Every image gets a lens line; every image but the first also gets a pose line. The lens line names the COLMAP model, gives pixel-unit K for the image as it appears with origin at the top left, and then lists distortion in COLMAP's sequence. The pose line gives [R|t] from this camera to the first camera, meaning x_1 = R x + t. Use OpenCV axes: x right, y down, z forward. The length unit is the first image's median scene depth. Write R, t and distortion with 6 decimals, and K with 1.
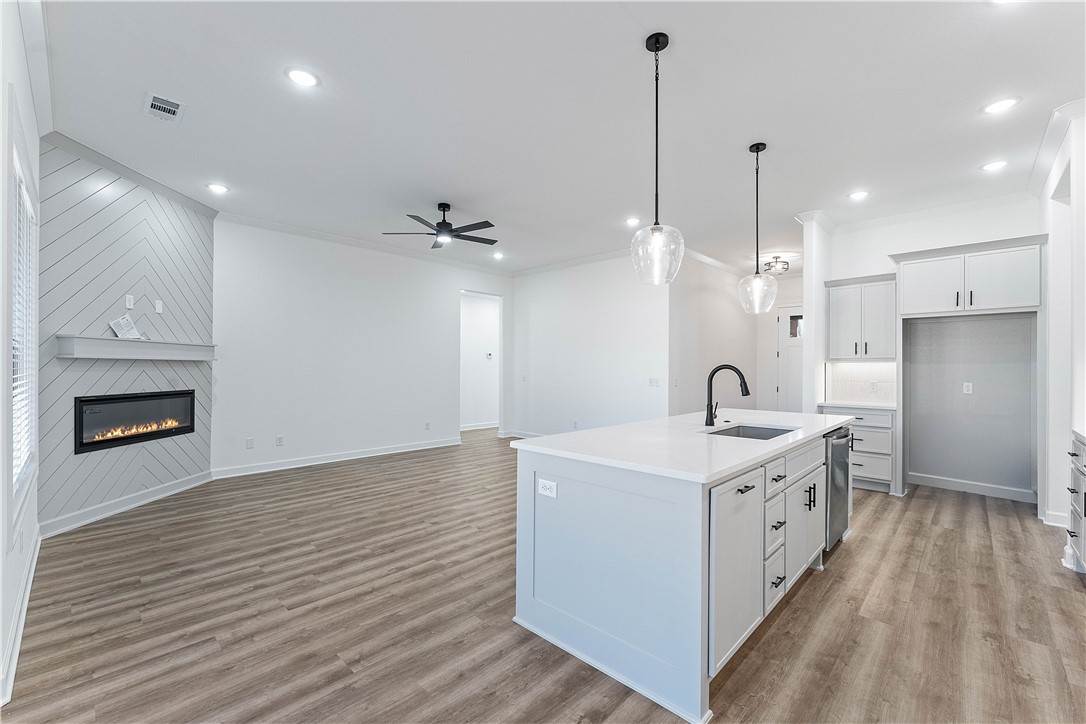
lens RADIAL K [[448.8, 0, 543.0], [0, 448.8, 362.0], [0, 0, 1]] dist [0.001033, 0.000061]
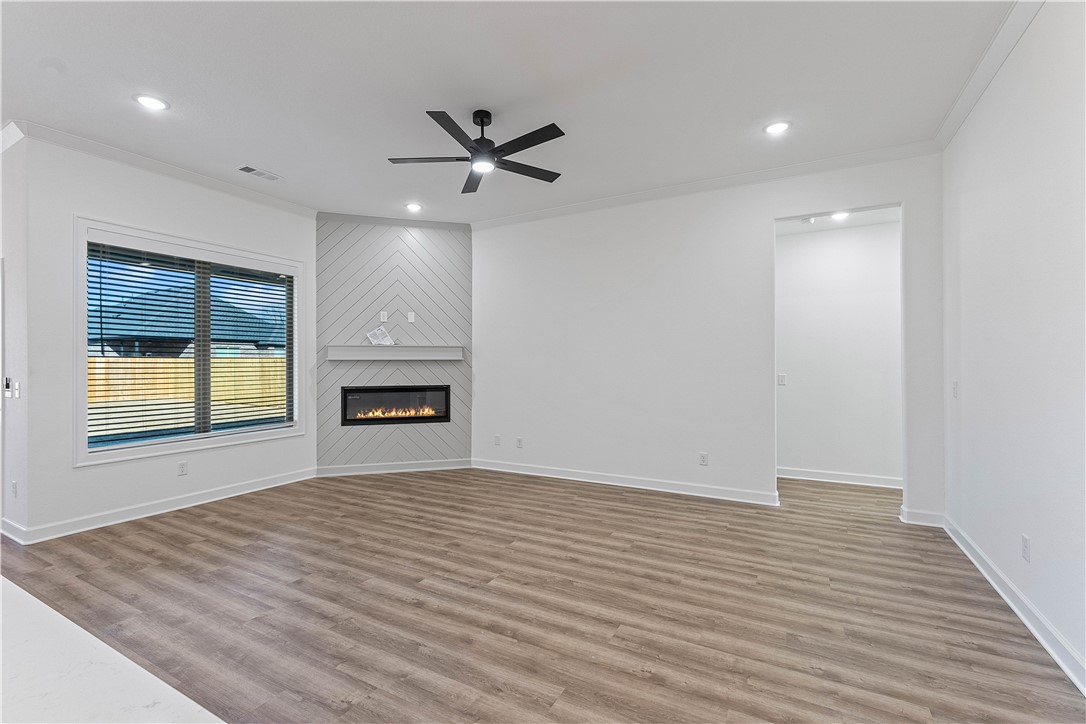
lens RADIAL K [[477.3, 0, 539.3], [0, 477.3, 345.4], [0, 0, 1]] dist [0.000199, 0.000159]
pose [[0.250537, -0.041538, -0.967216, 0.548919], [0.019261, 0.999095, -0.037918, 0.013524], [0.967915, -0.009130, 0.251110, 1.060828]]
